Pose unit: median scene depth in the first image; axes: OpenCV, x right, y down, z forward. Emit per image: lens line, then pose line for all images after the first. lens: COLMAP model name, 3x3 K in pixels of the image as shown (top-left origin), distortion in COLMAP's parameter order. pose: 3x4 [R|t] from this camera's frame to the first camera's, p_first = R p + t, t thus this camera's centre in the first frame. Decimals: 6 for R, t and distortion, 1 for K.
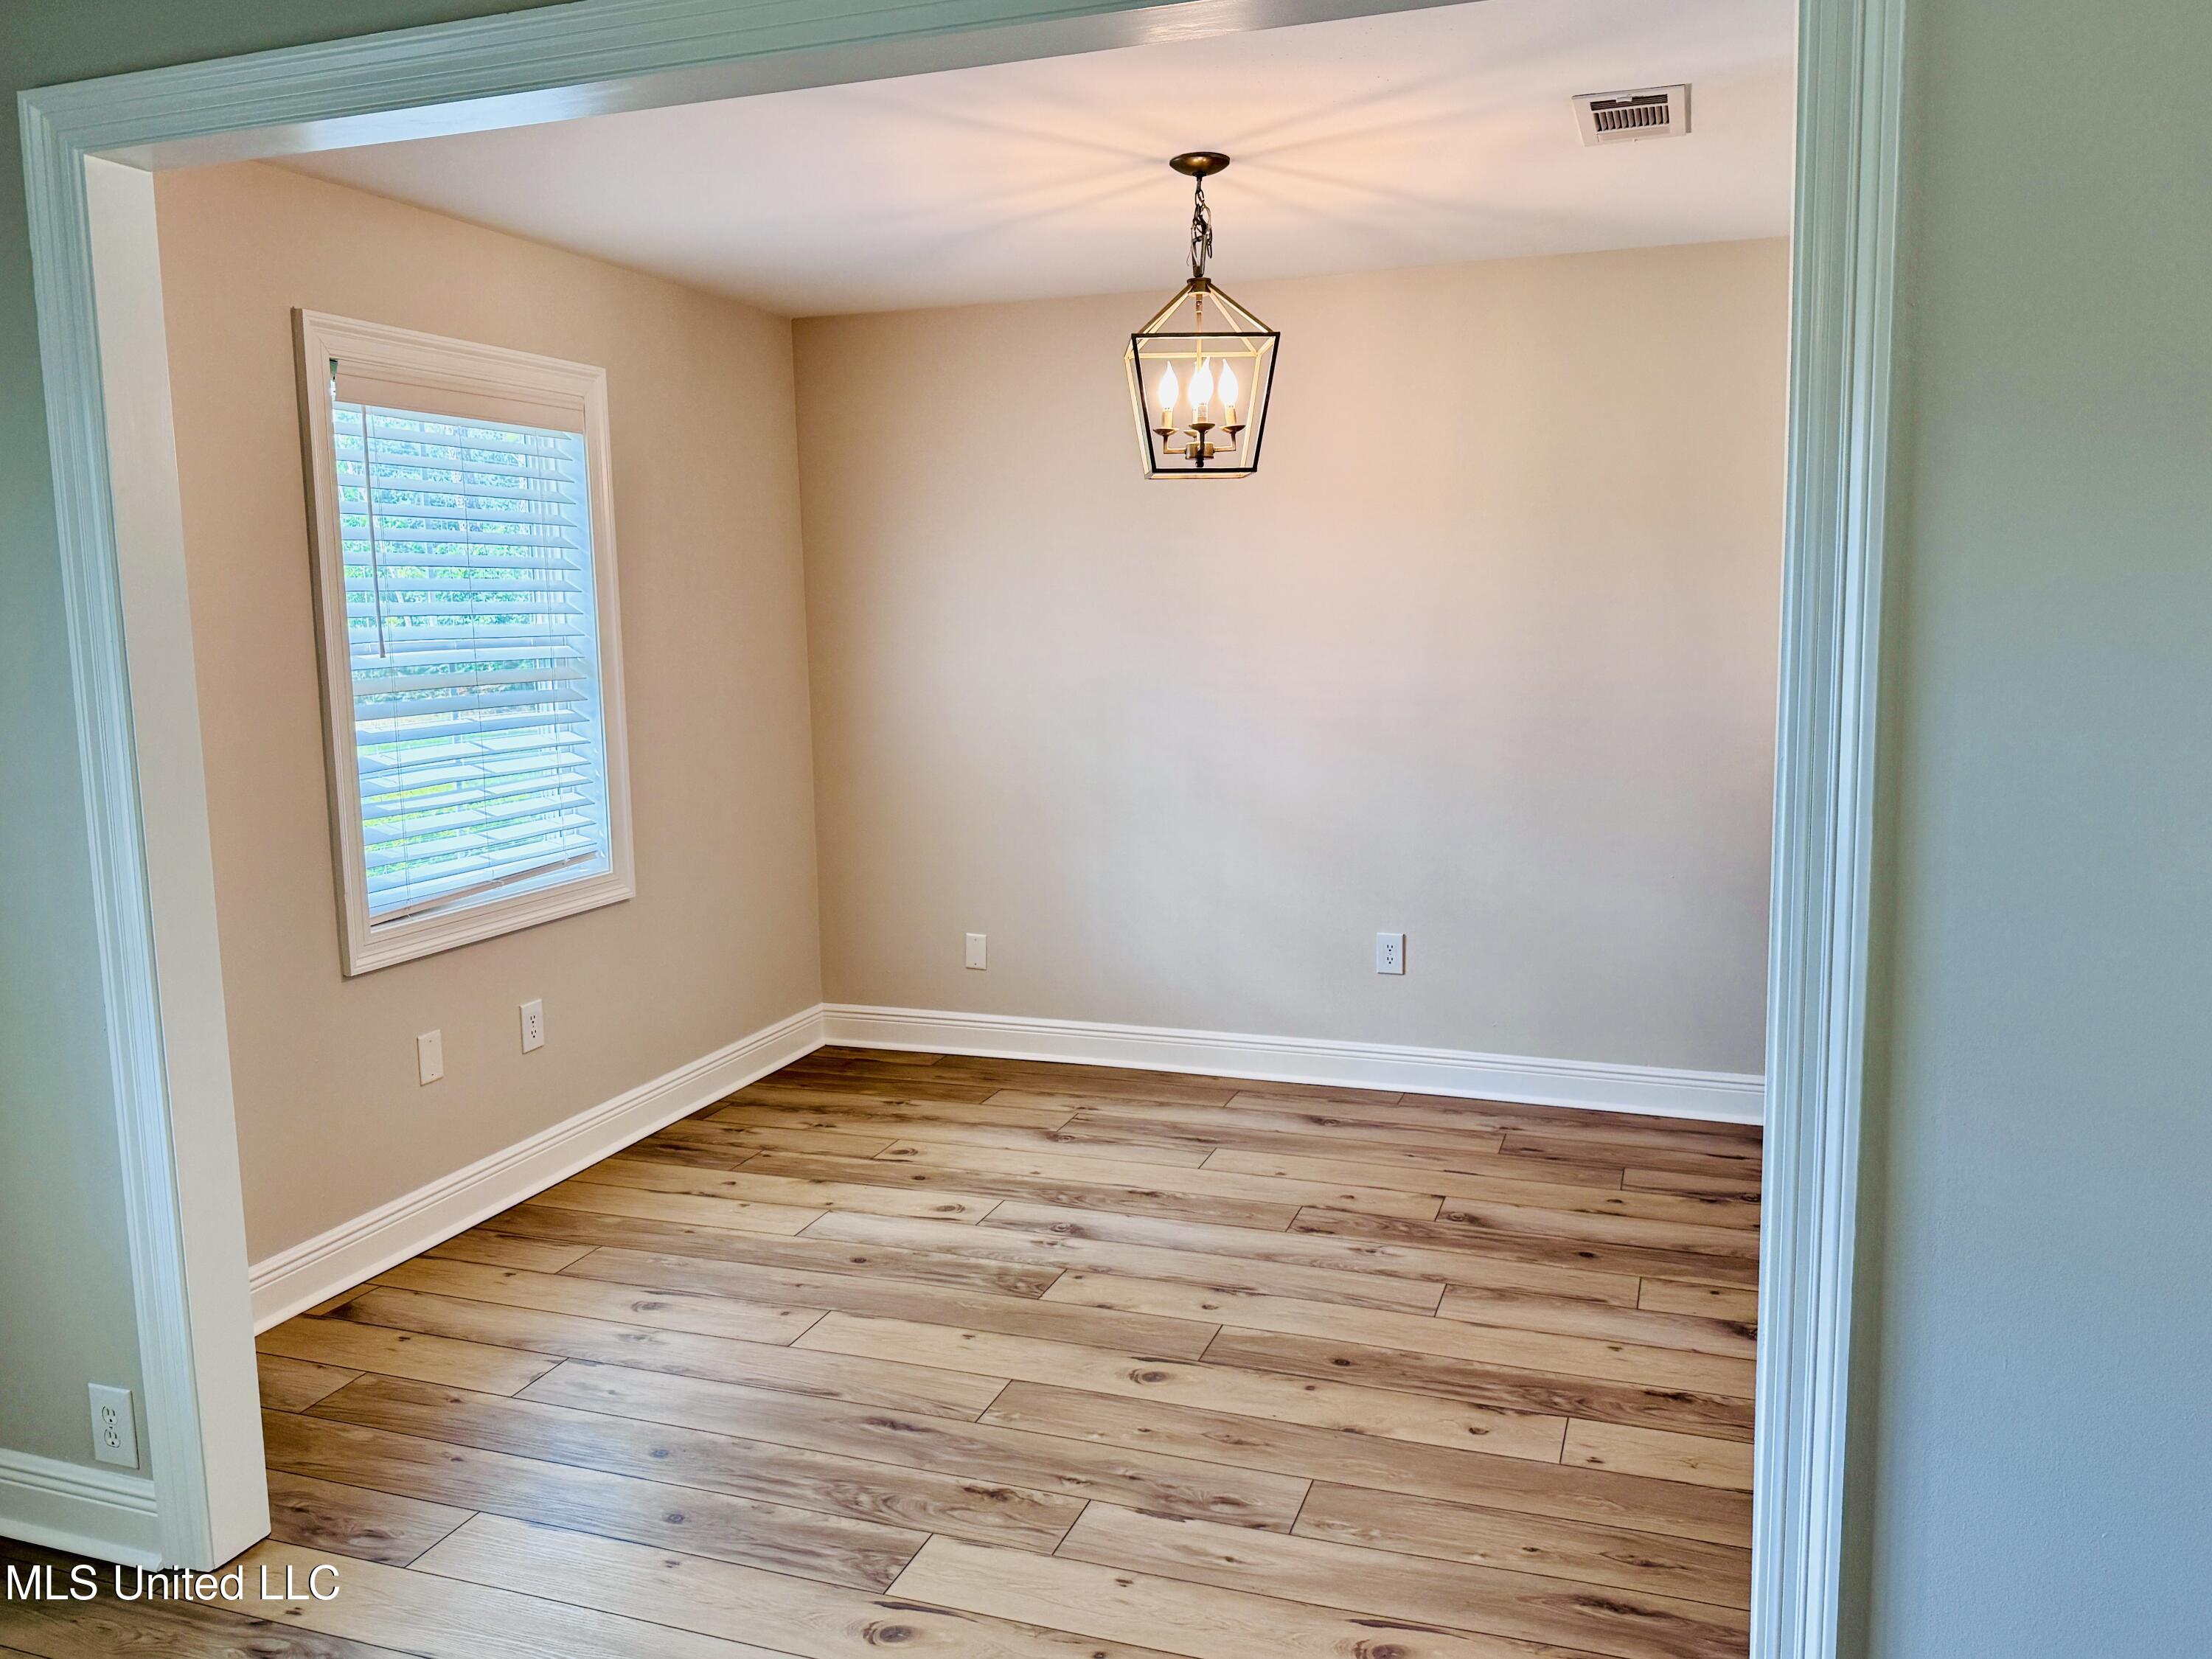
lens RADIAL K [[1688.8, 0, 1106.0], [0, 1688.8, 829.5], [0, 0, 1]] dist [0.015678, -0.000727]
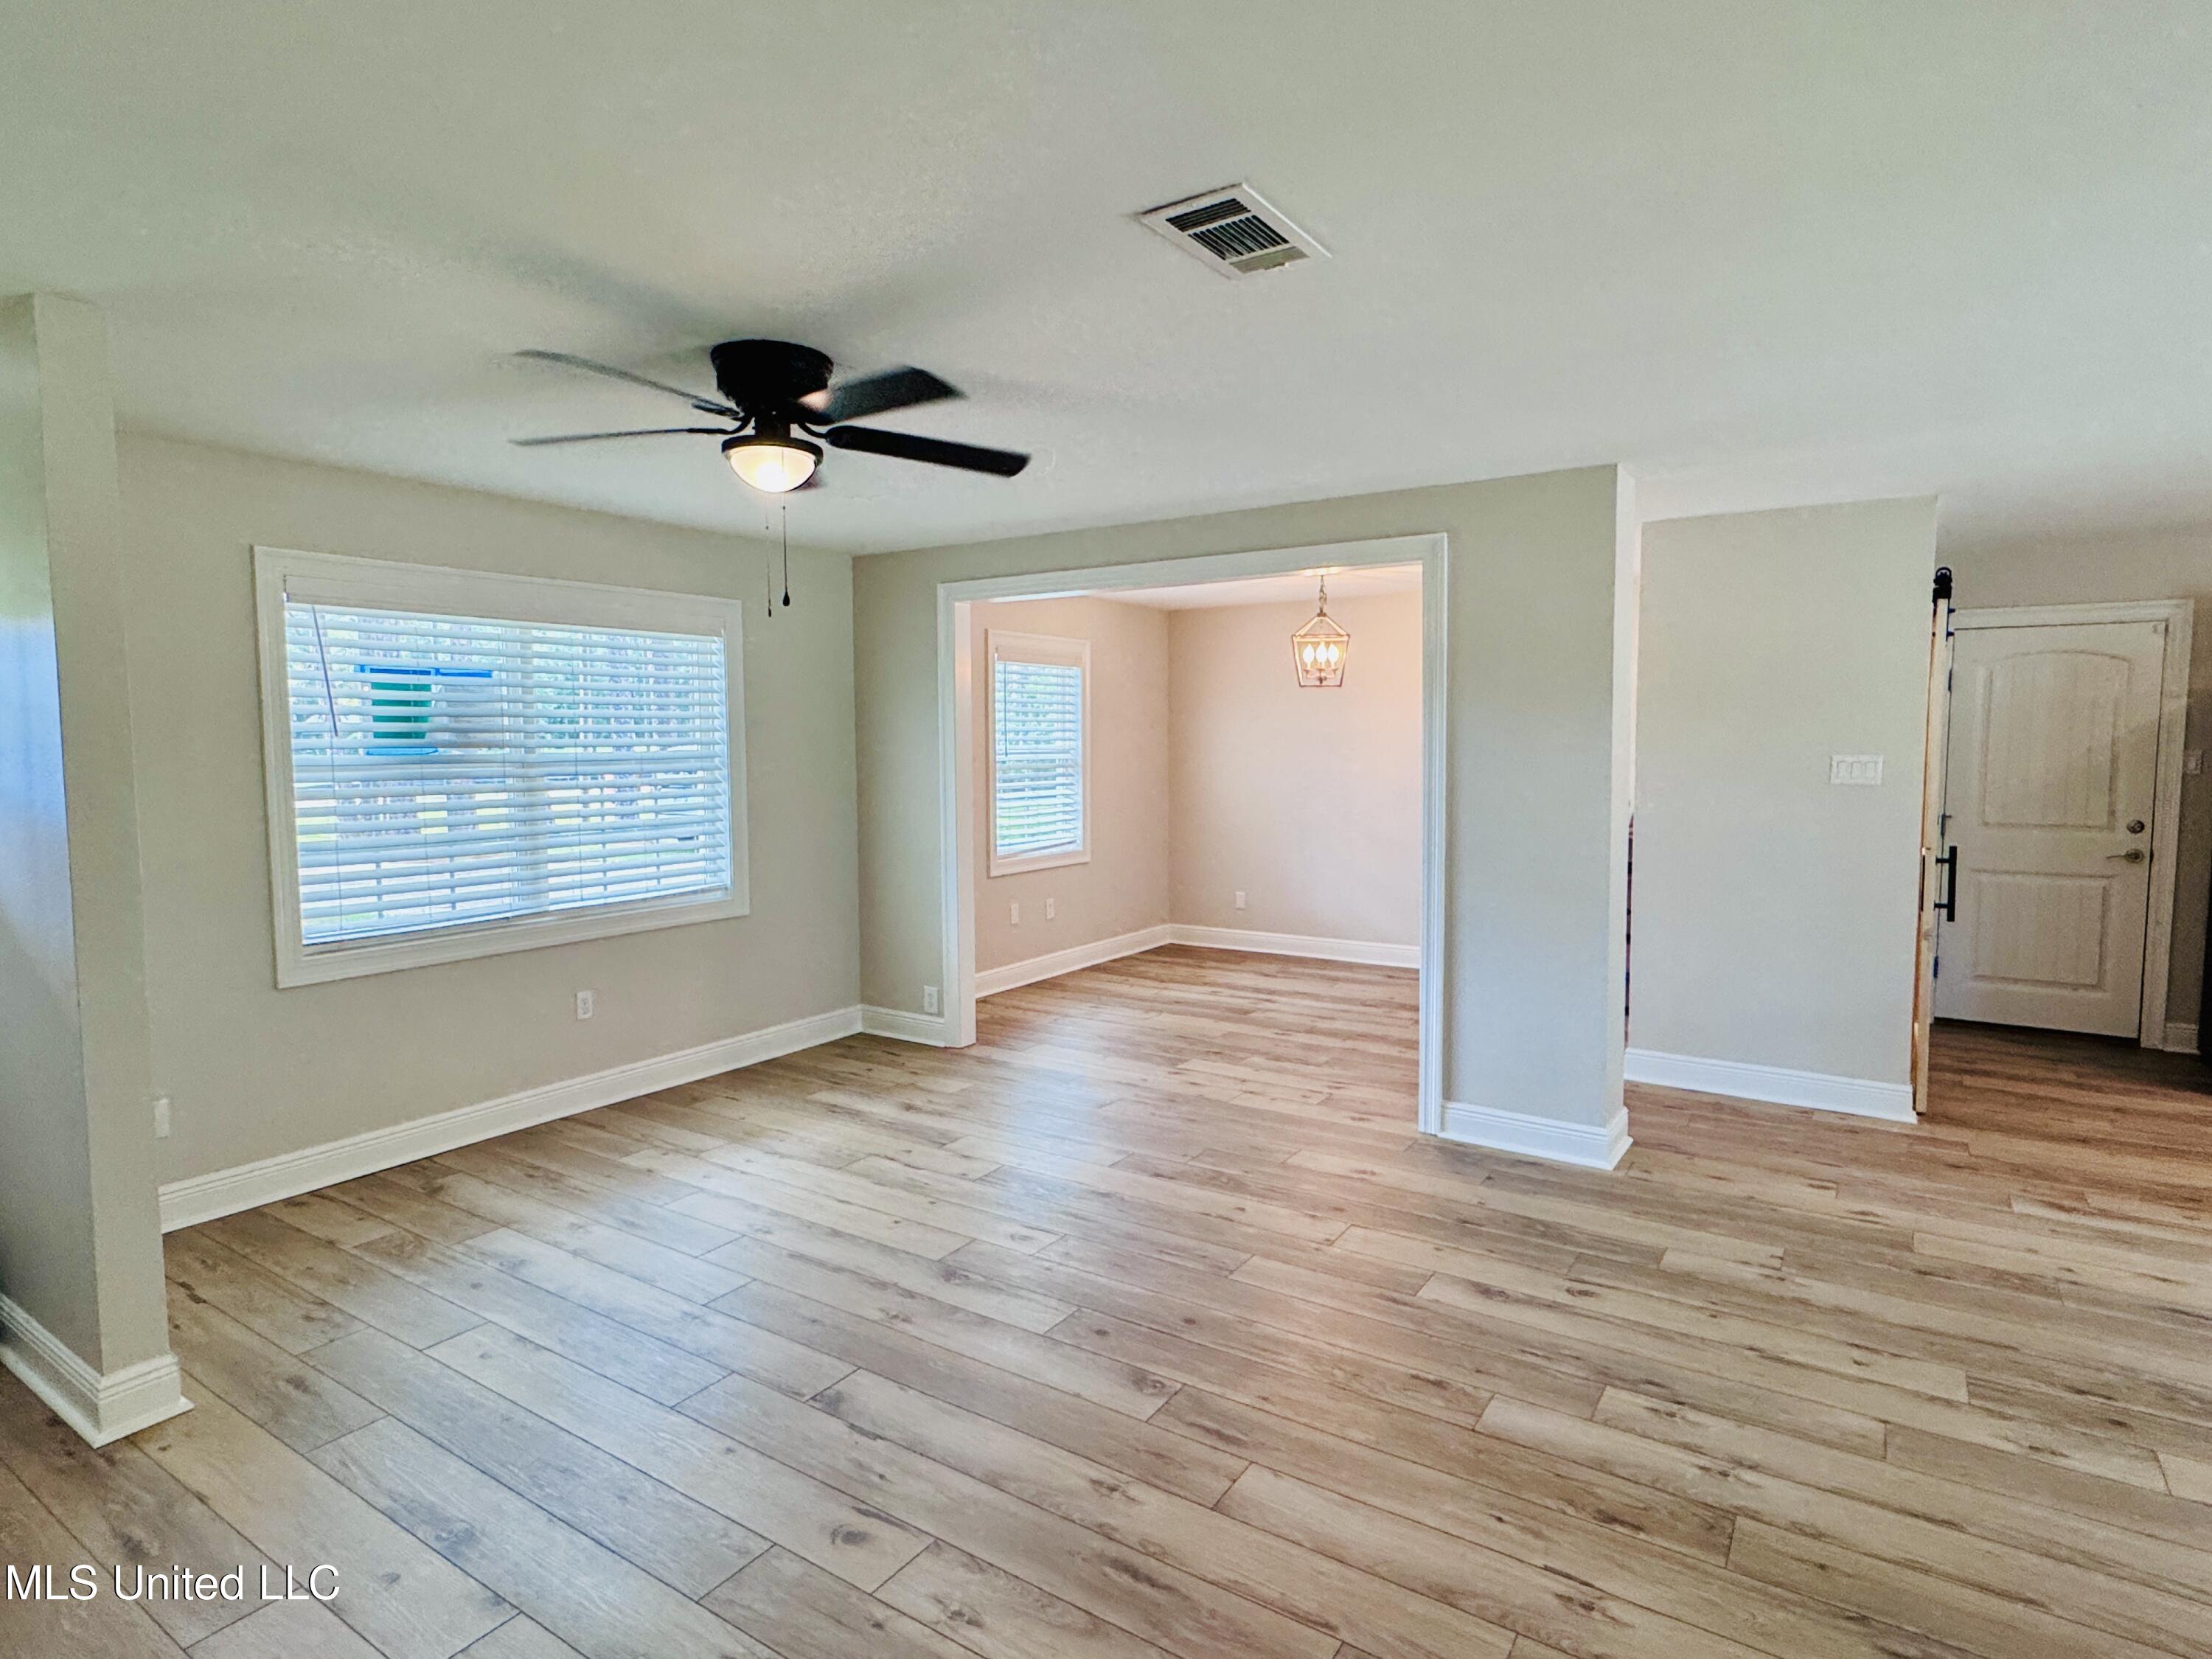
lens RADIAL K [[1119.8, 0, 1106.0], [0, 1119.8, 829.5], [0, 0, 1]] dist [-0.000152, -0.000017]
pose [[0.971442, 0.027208, -0.235710, 0.136863], [-0.040658, 0.997799, -0.052392, 0.096287], [0.233766, 0.060479, 0.970410, -0.648451]]
